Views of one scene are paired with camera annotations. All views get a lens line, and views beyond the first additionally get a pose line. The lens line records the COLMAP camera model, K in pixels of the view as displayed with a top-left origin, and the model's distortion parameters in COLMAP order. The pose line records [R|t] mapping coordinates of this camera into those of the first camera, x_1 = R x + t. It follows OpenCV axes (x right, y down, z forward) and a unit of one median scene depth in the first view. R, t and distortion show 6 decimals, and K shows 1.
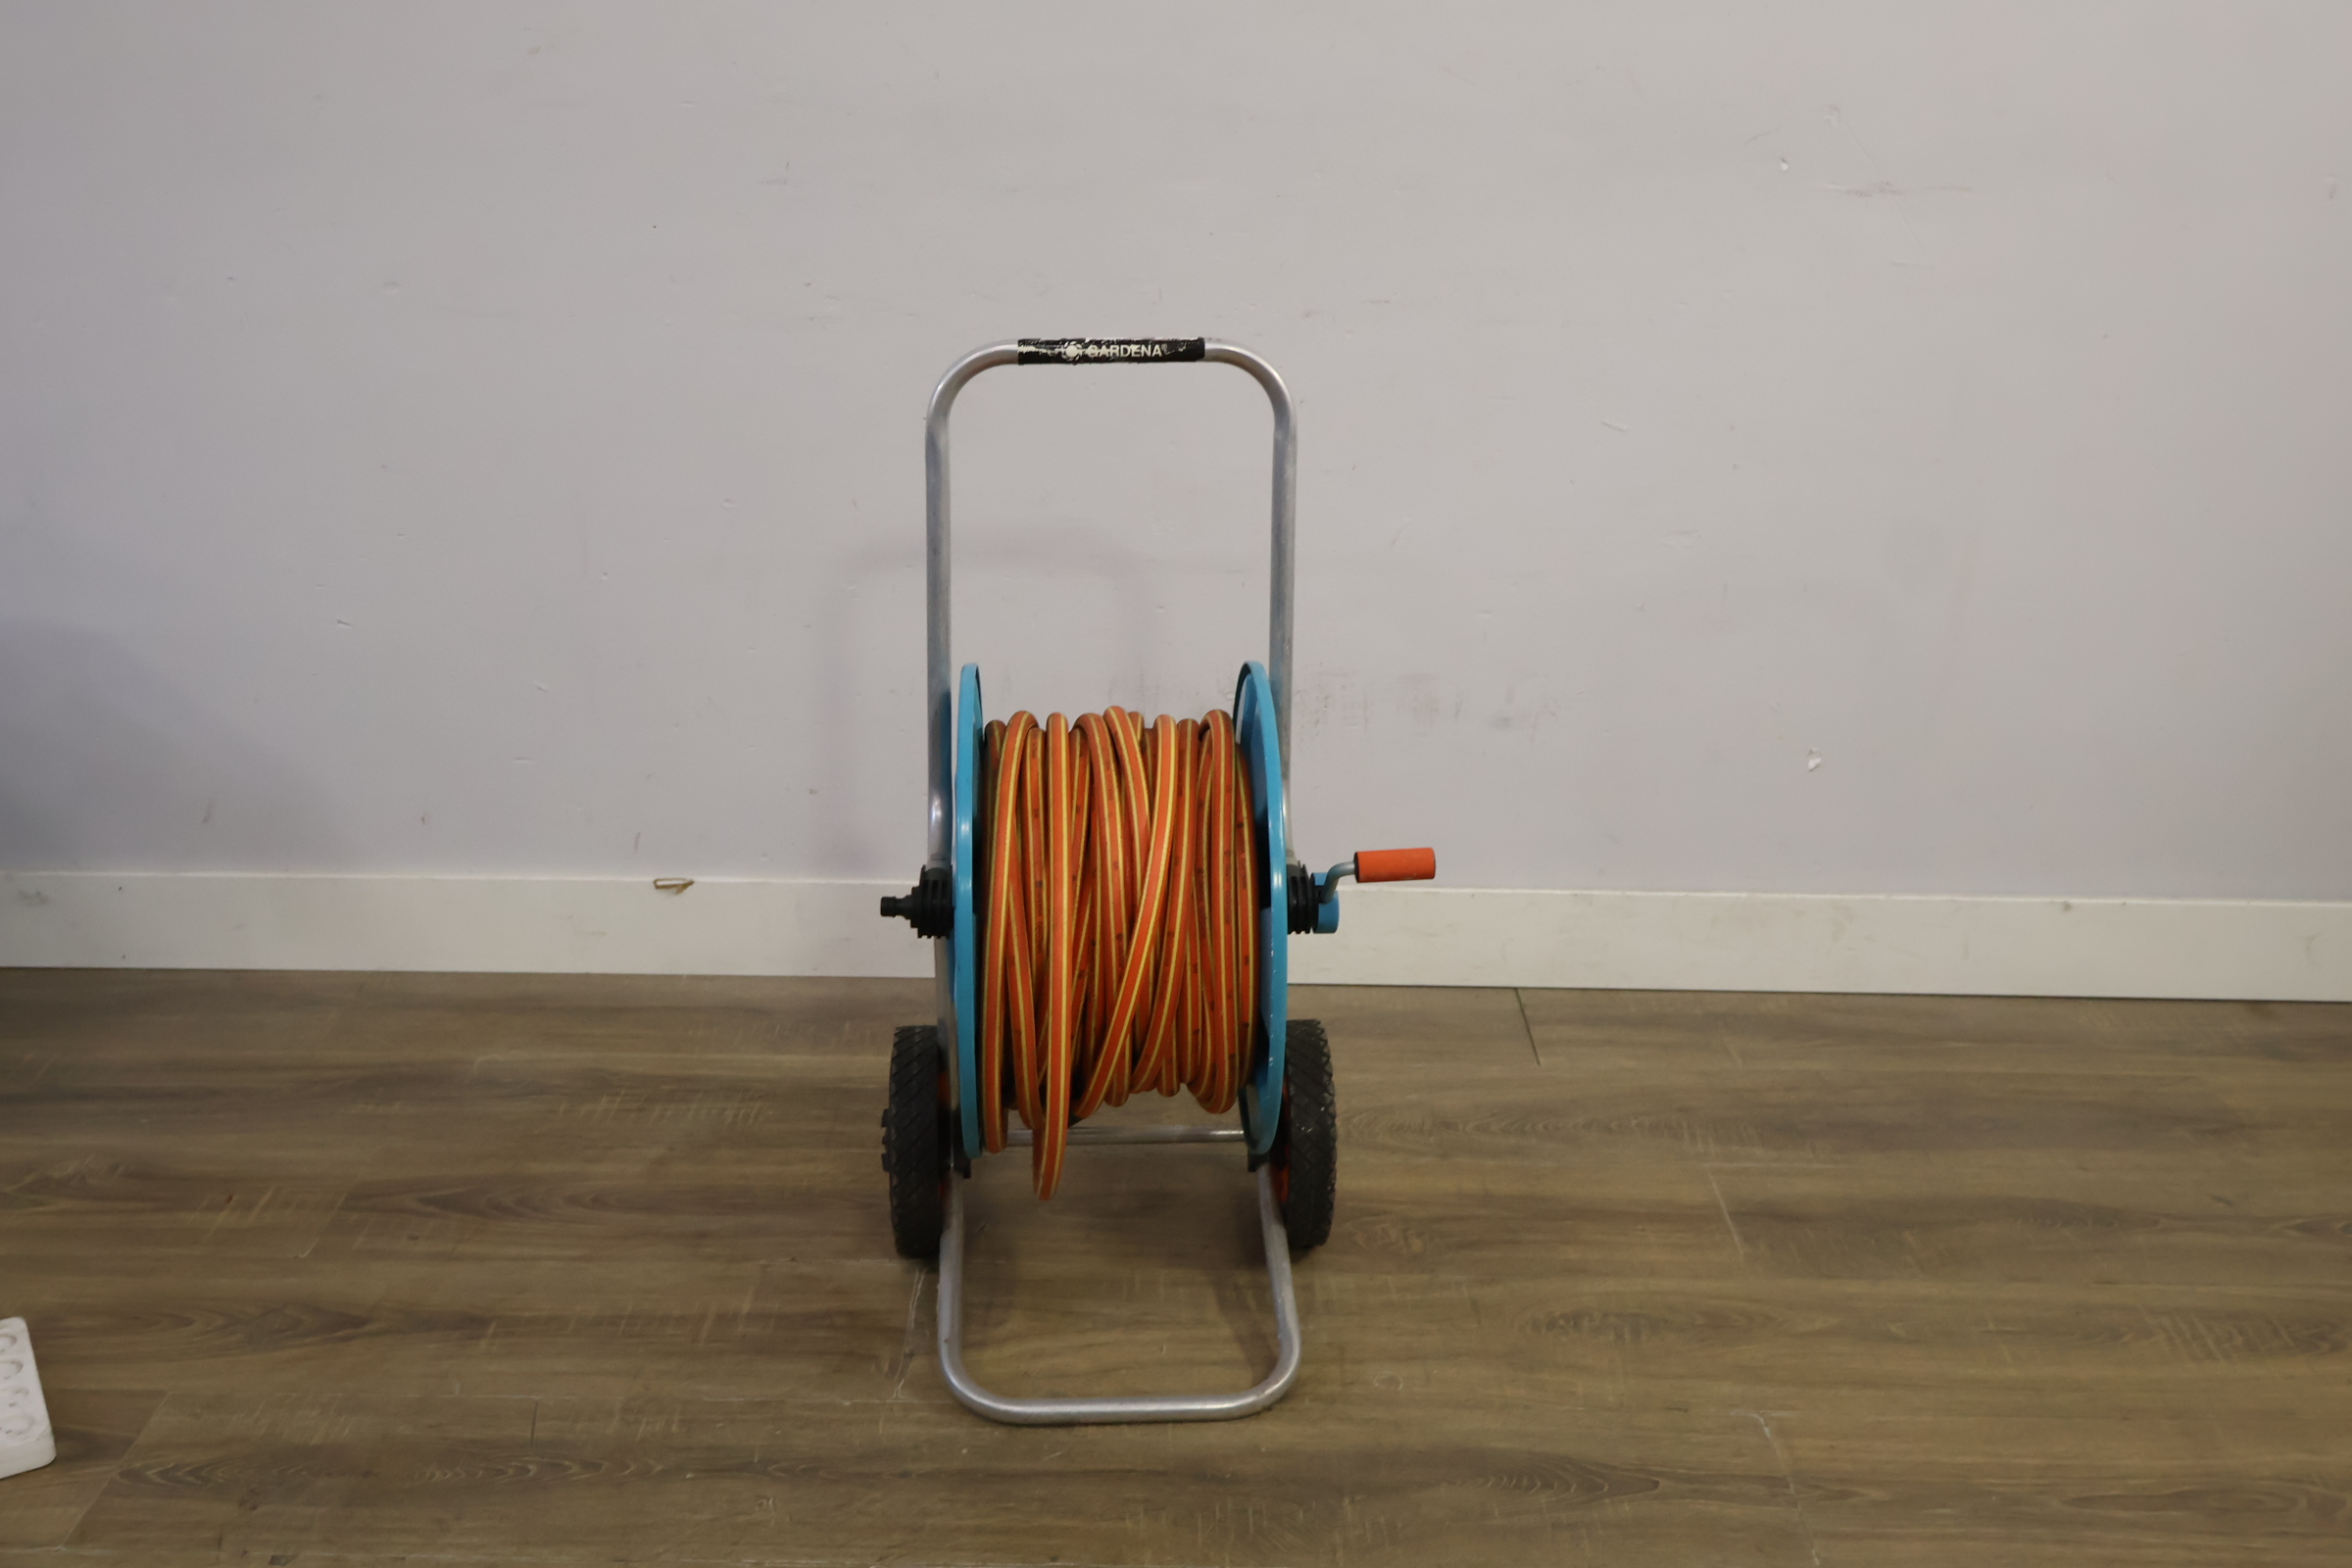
lens RADIAL K [[2279.8, 0, 1170.7], [0, 2279.8, 790.5], [0, 0, 1]] dist [0.001089, 0.000000]
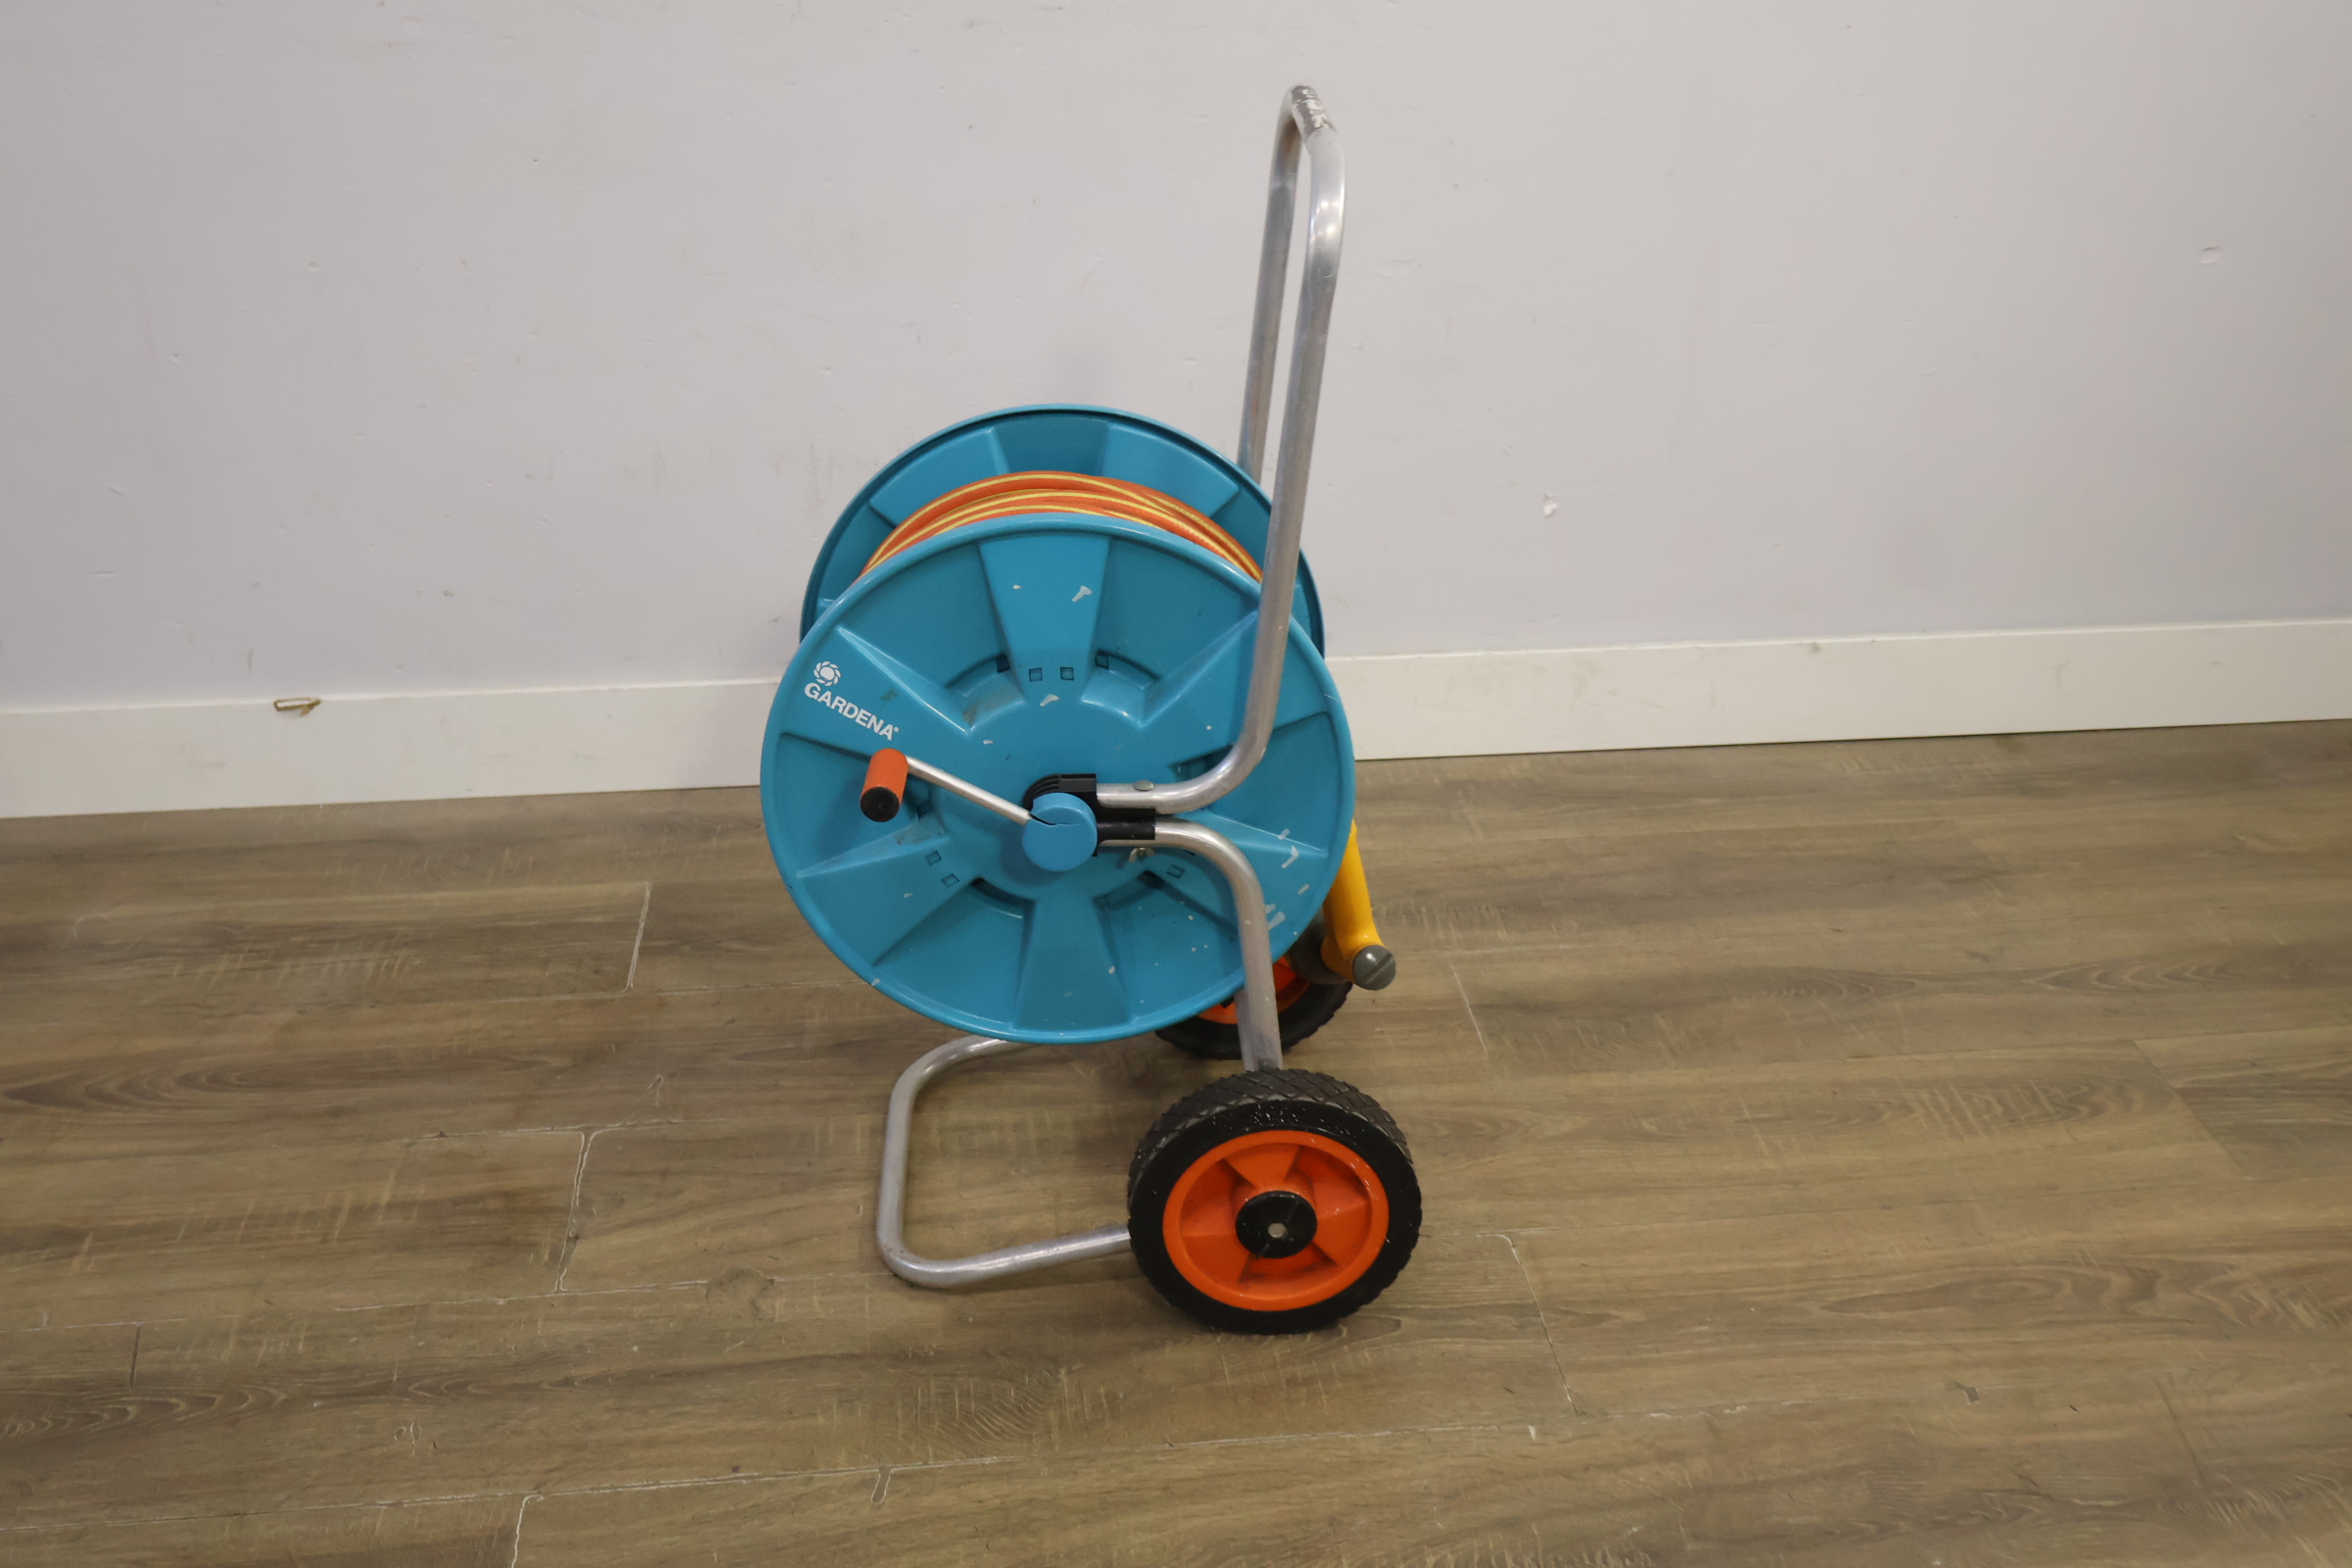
lens RADIAL K [[2279.8, 0, 1169.6], [0, 2279.8, 775.2], [0, 0, 1]] dist [0.001089, 0.000000]
pose [[0.993453, -0.058254, 0.098270, 0.038040], [0.046707, 0.992155, 0.115961, -0.023752], [-0.104254, -0.110612, 0.988381, 0.107334]]
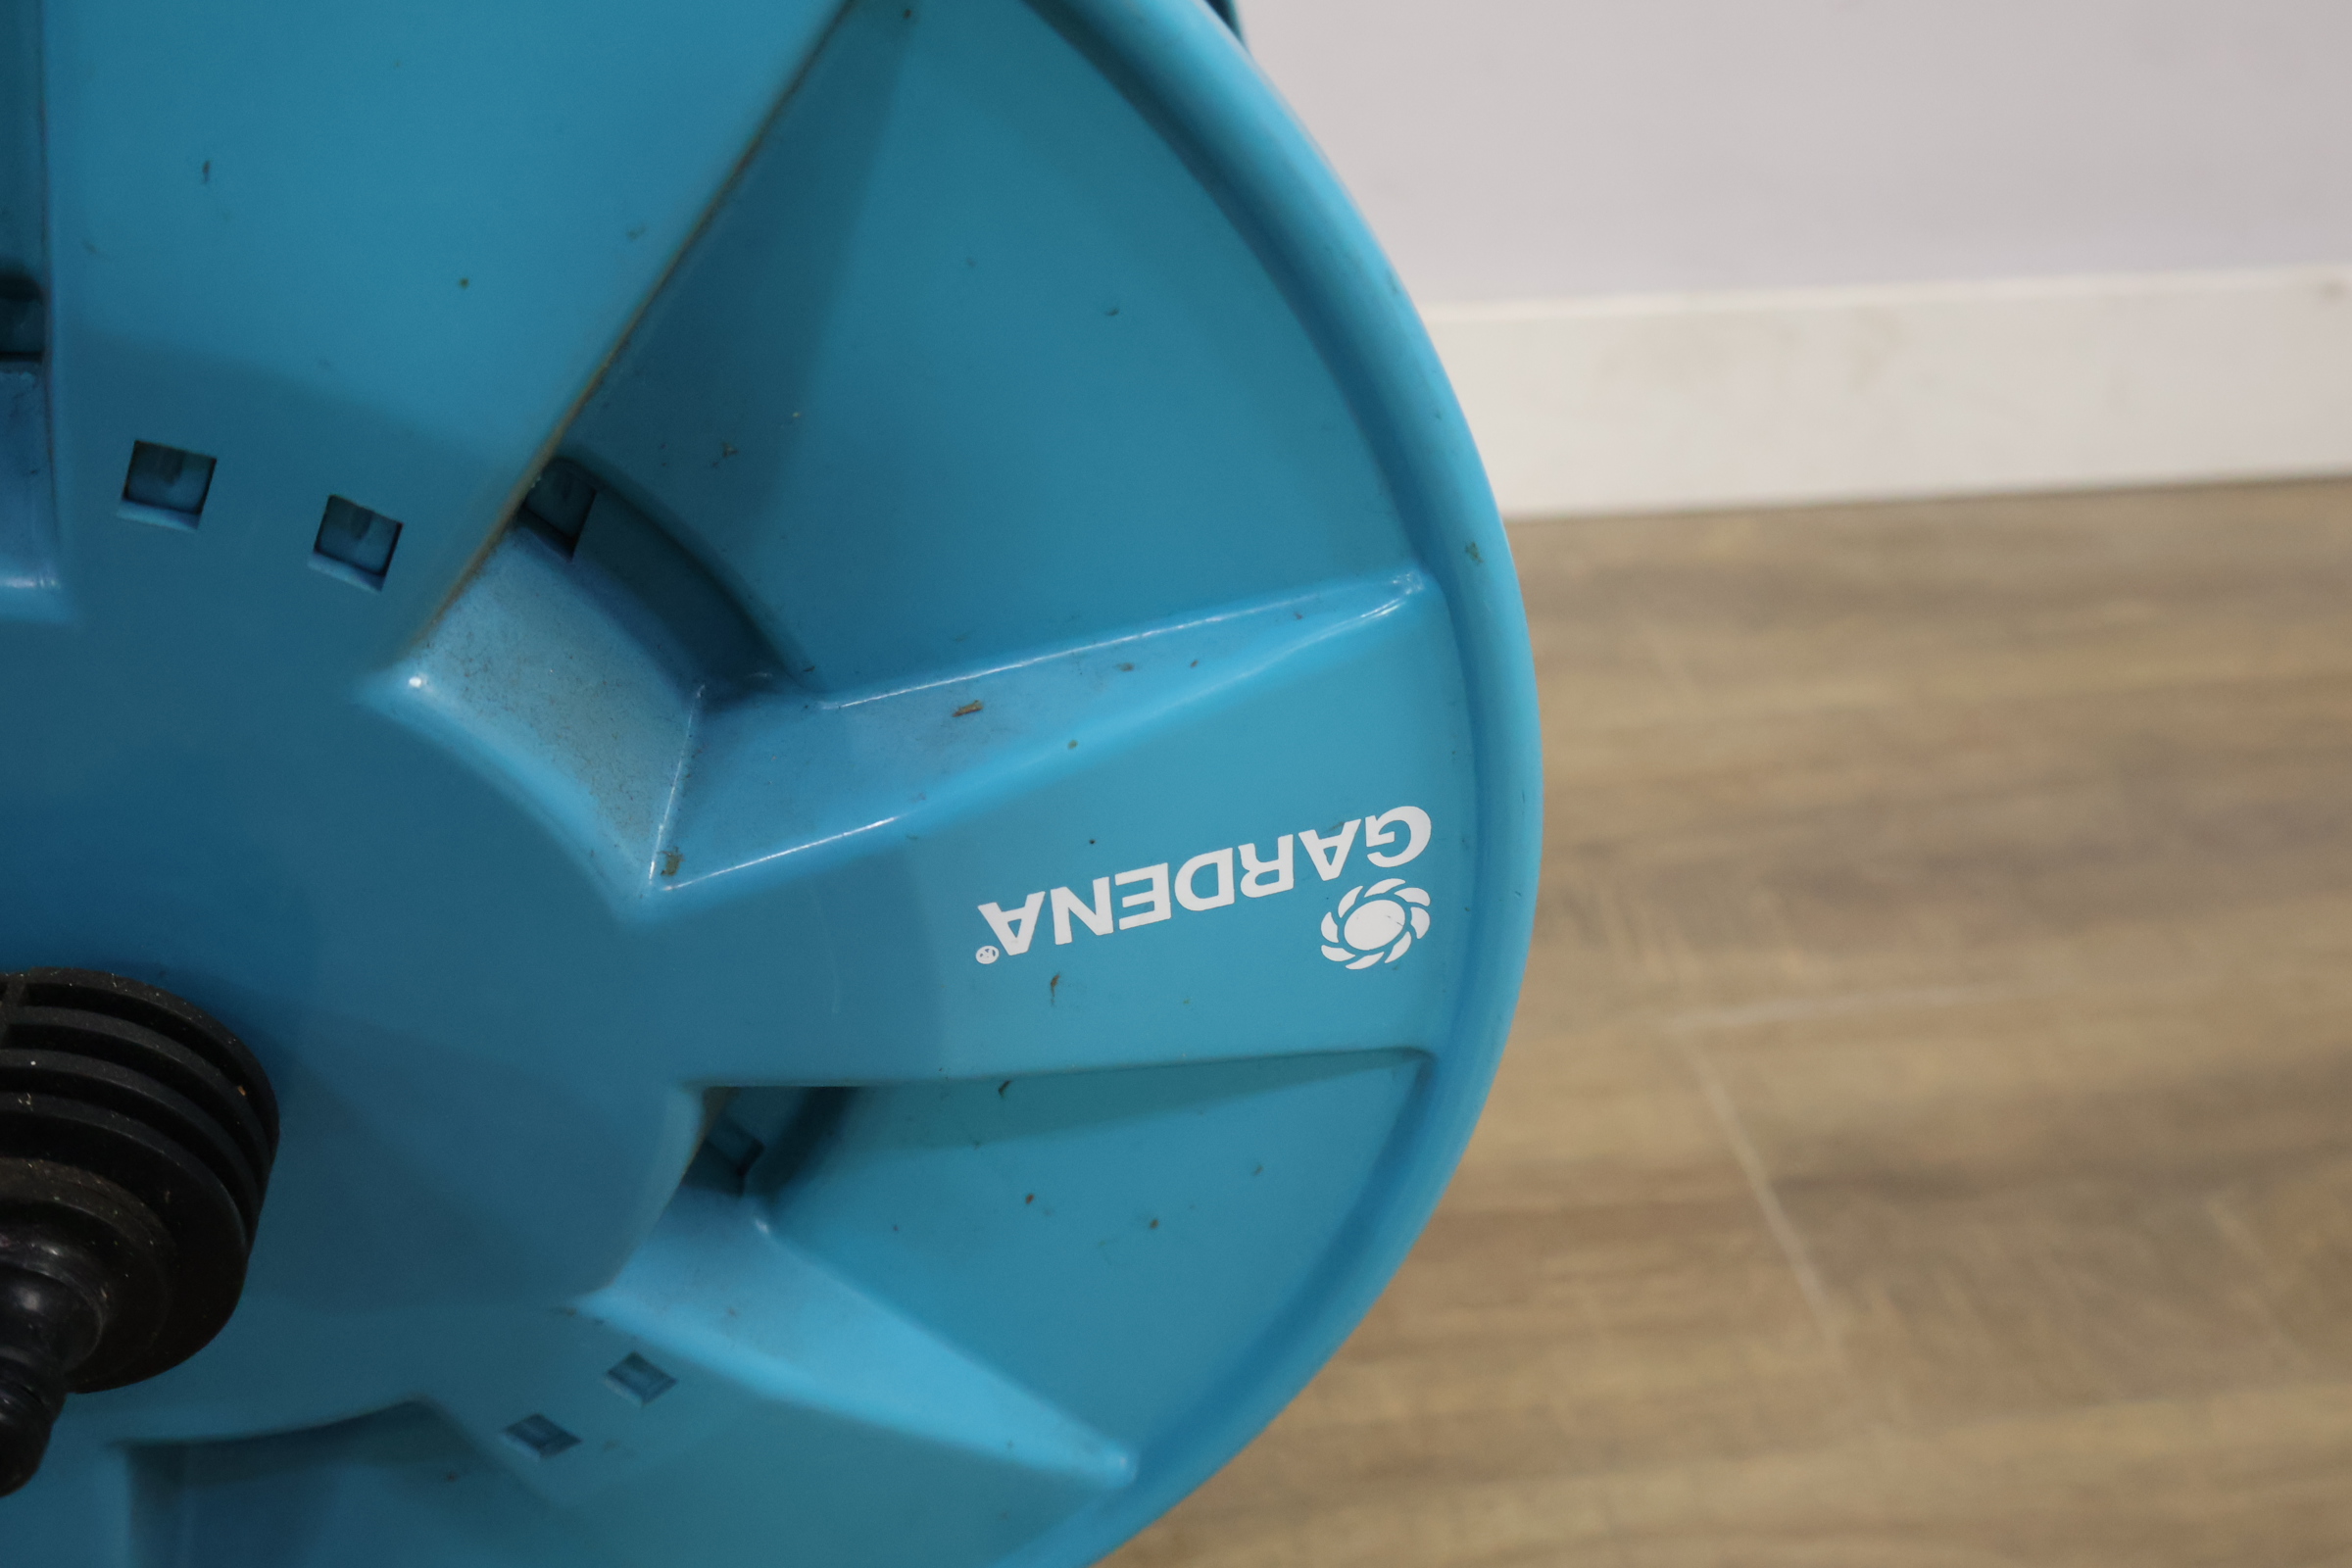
lens RADIAL K [[2279.8, 0, 1166.5], [0, 2279.8, 779.4], [0, 0, 1]] dist [0.001089, 0.000000]
pose [[0.986150, -0.085668, 0.142022, 0.101410], [0.043383, 0.959701, 0.277655, 0.008533], [-0.160084, -0.267648, 0.950125, 0.708715]]
